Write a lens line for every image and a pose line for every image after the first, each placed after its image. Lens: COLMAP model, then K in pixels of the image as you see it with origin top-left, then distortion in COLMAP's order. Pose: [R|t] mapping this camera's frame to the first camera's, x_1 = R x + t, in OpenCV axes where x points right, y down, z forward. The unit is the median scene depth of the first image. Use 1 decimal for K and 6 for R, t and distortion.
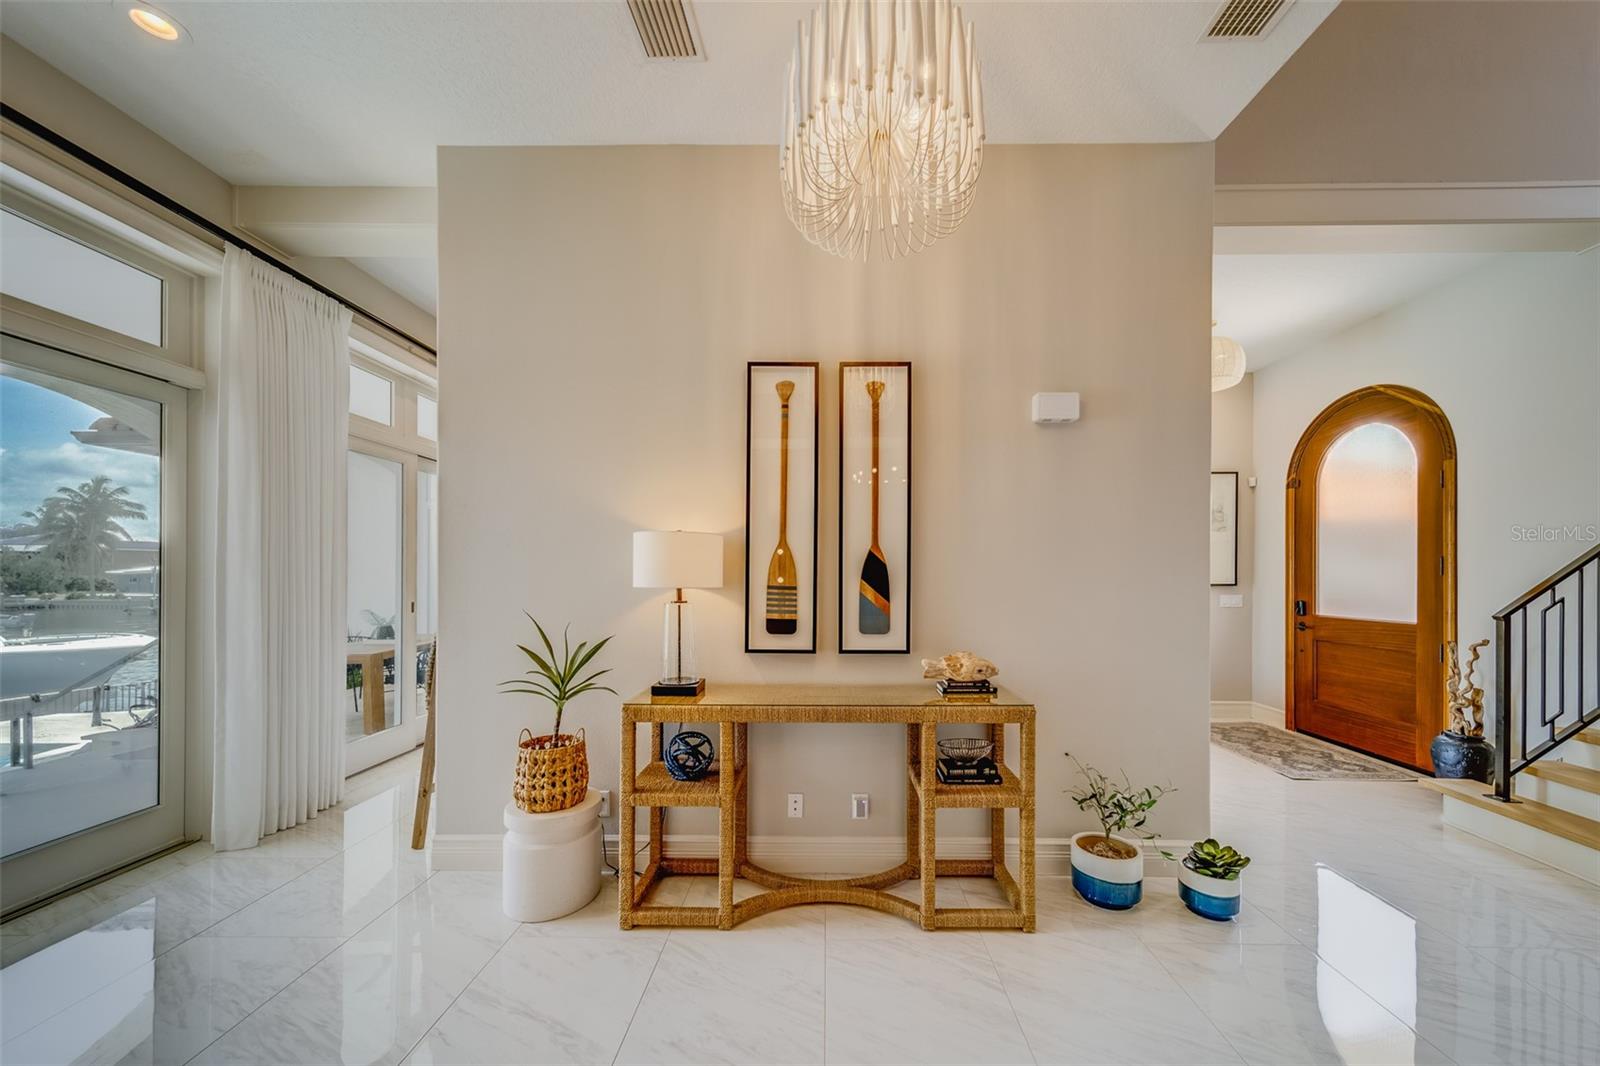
lens RADIAL K [[584.8, 0, 806.4], [0, 584.8, 576.7], [0, 0, 1]] dist [0.000444, -0.000115]
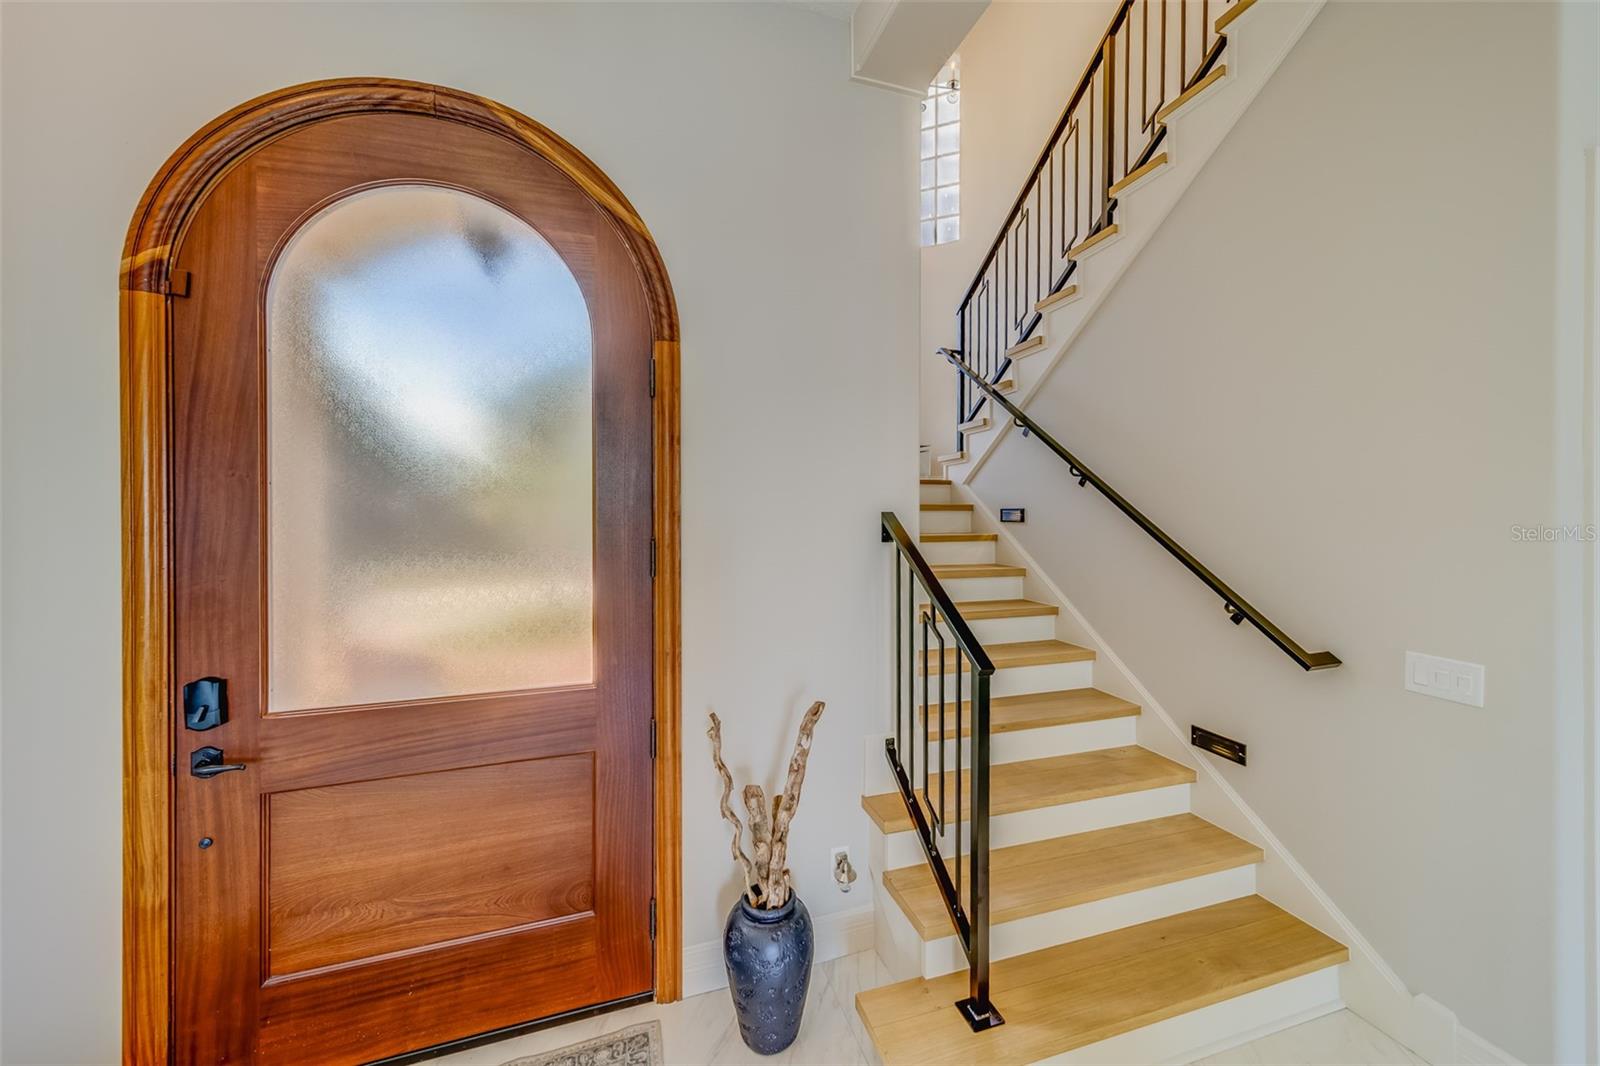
lens RADIAL K [[579.3, 0, 804.9], [0, 579.3, 505.8], [0, 0, 1]] dist [-0.000276, 0.005729]
pose [[-0.318756, -0.007867, 0.947804, 0.850995], [-0.006290, 0.999961, 0.006184, -0.094228], [-0.947816, -0.003990, -0.318794, 1.478471]]
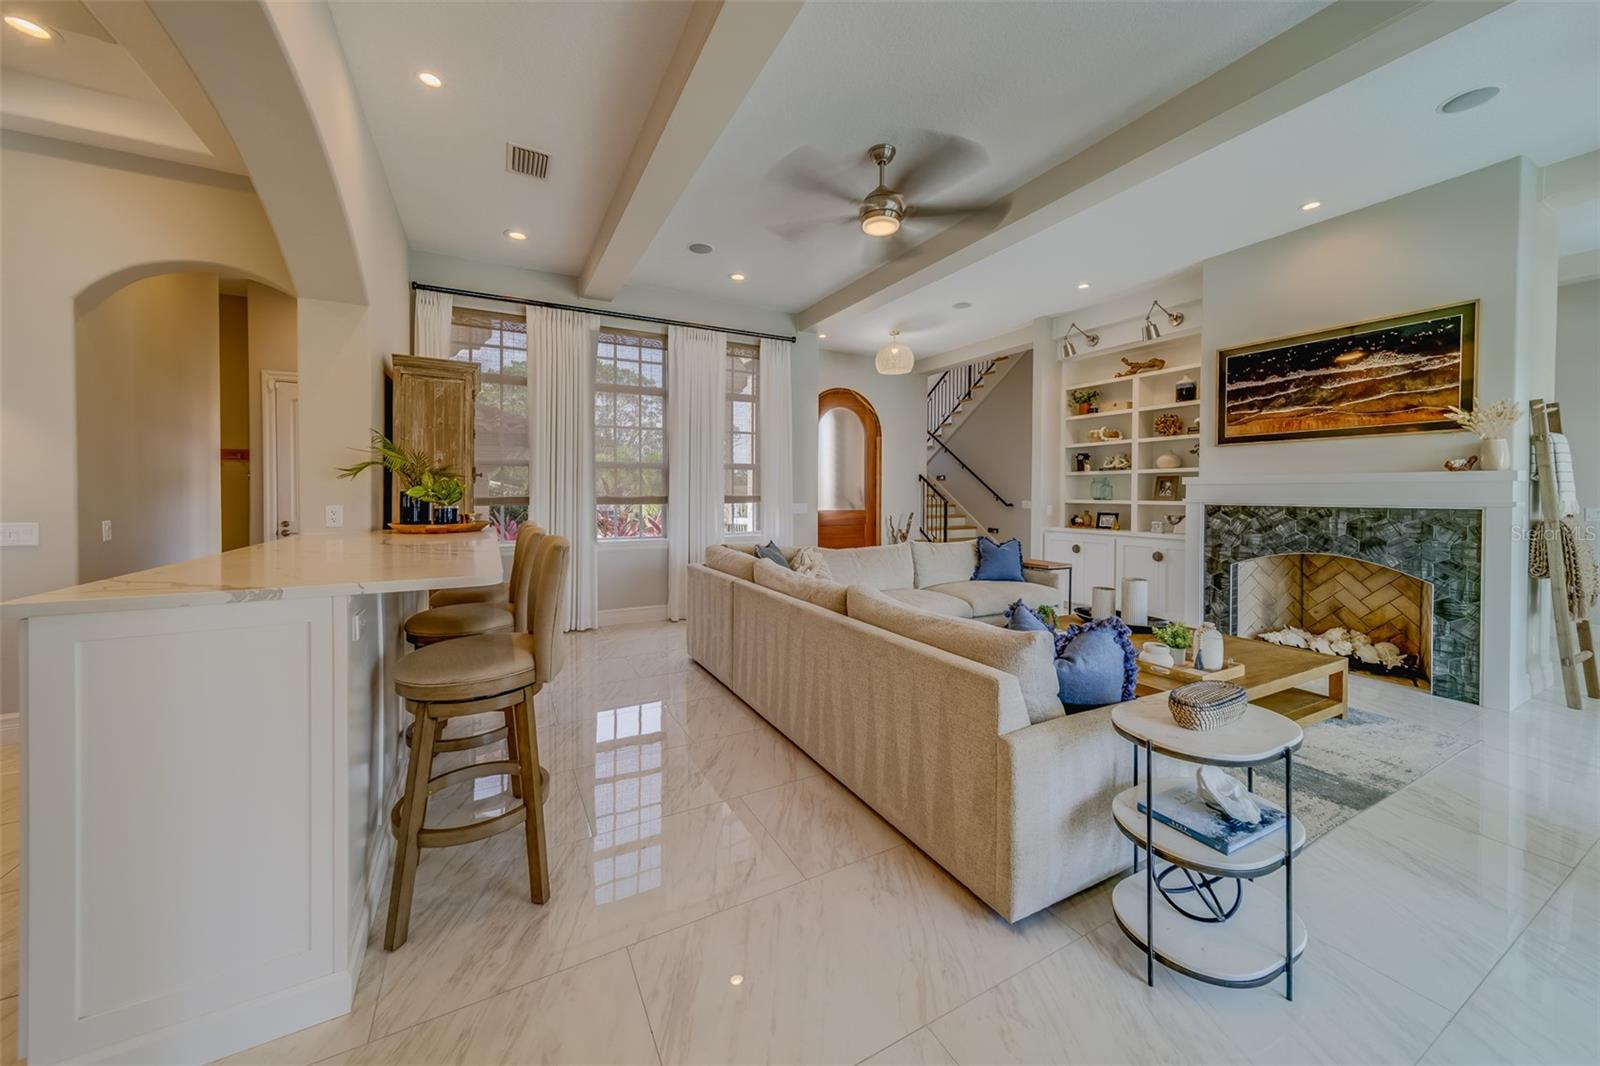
lens RADIAL K [[562.0, 0, 799.4], [0, 562.0, 508.0], [0, 0, 1]] dist [0.007755, -0.000163]
pose [[-0.478586, -0.027760, 0.877602, -0.923379], [0.001908, 0.999465, 0.032655, 0.006025], [-0.878038, 0.017303, -0.478277, 3.252053]]
